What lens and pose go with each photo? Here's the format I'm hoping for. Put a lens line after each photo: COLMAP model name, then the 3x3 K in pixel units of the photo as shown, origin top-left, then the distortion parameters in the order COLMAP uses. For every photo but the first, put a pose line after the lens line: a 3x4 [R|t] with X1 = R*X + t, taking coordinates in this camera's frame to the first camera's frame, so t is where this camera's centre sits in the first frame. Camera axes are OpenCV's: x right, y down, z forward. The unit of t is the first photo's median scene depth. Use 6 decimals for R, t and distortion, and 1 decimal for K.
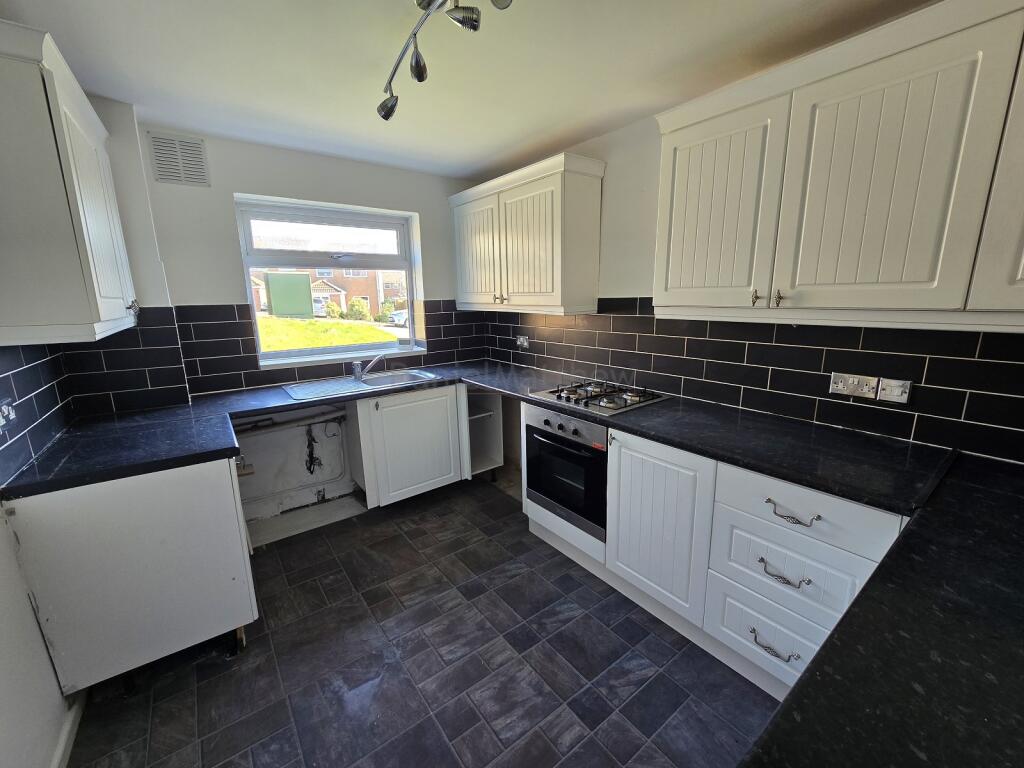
lens RADIAL K [[418.1, 0, 527.1], [0, 418.1, 383.7], [0, 0, 1]] dist [-0.002775, -0.000028]
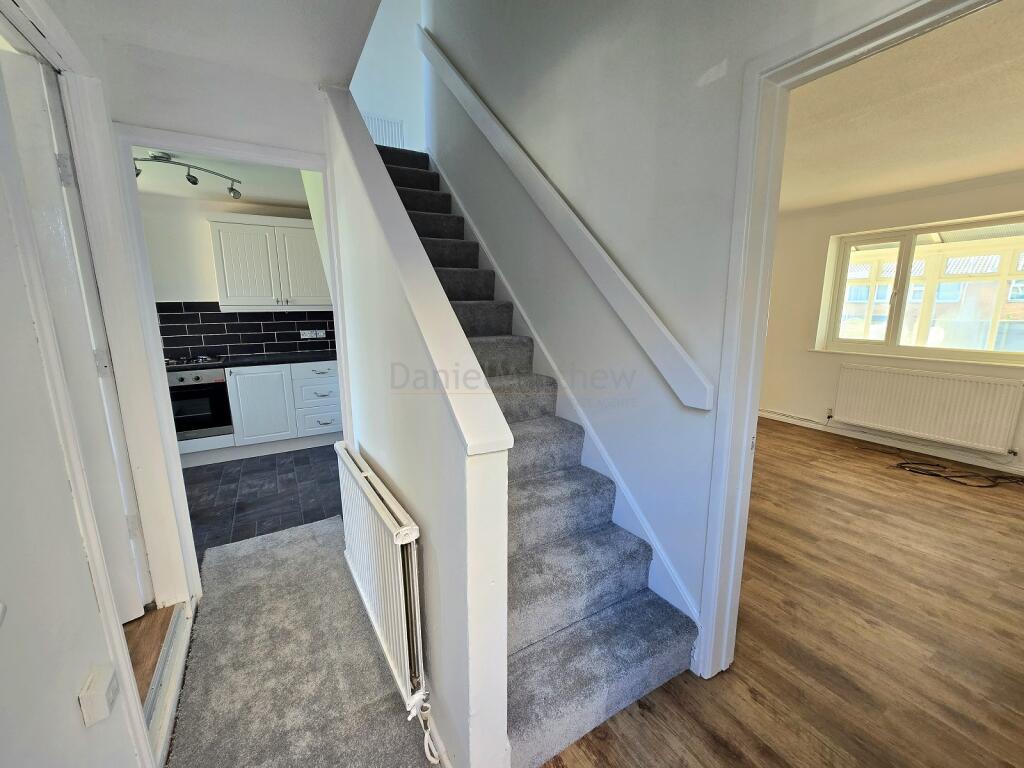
lens RADIAL K [[418.1, 0, 515.5], [0, 418.1, 382.2], [0, 0, 1]] dist [-0.002775, -0.000028]
pose [[0.125032, -0.169618, 0.977546, -1.481923], [0.212945, 0.966905, 0.140535, 0.177152], [-0.969031, 0.190592, 0.157013, -0.566210]]
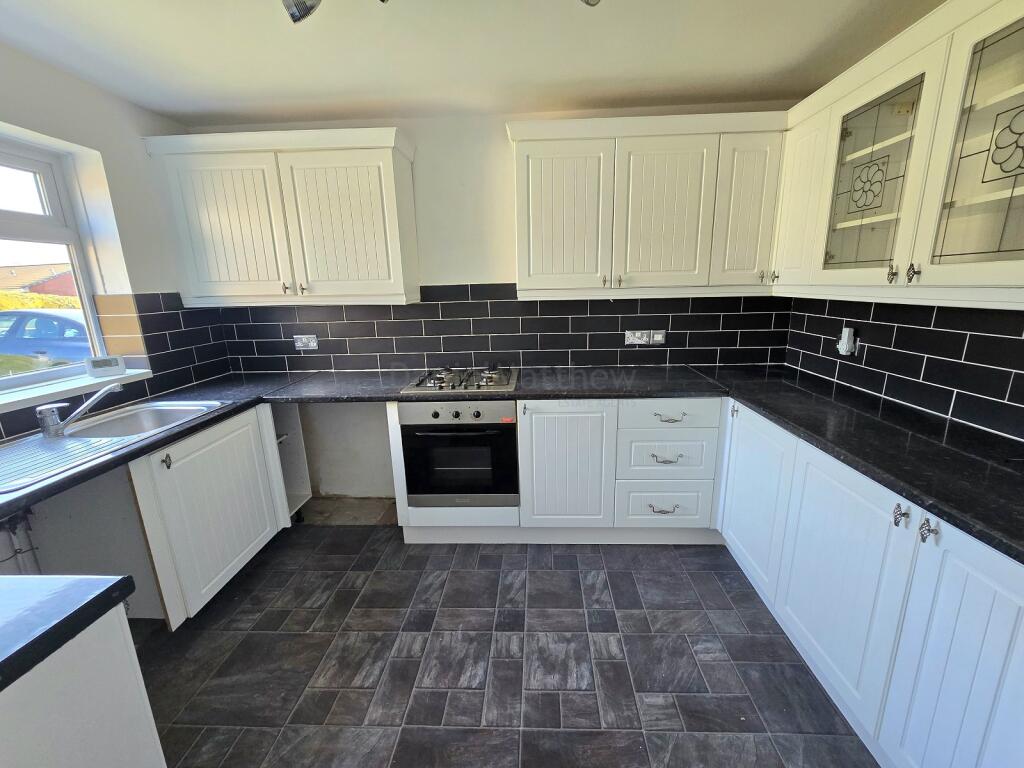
lens RADIAL K [[418.1, 0, 516.3], [0, 418.1, 383.5], [0, 0, 1]] dist [-0.002775, -0.000028]
pose [[0.645661, -0.176092, 0.743044, -0.601916], [0.172396, 0.981541, 0.082811, -0.029596], [-0.743910, 0.074630, 0.664100, 0.258004]]
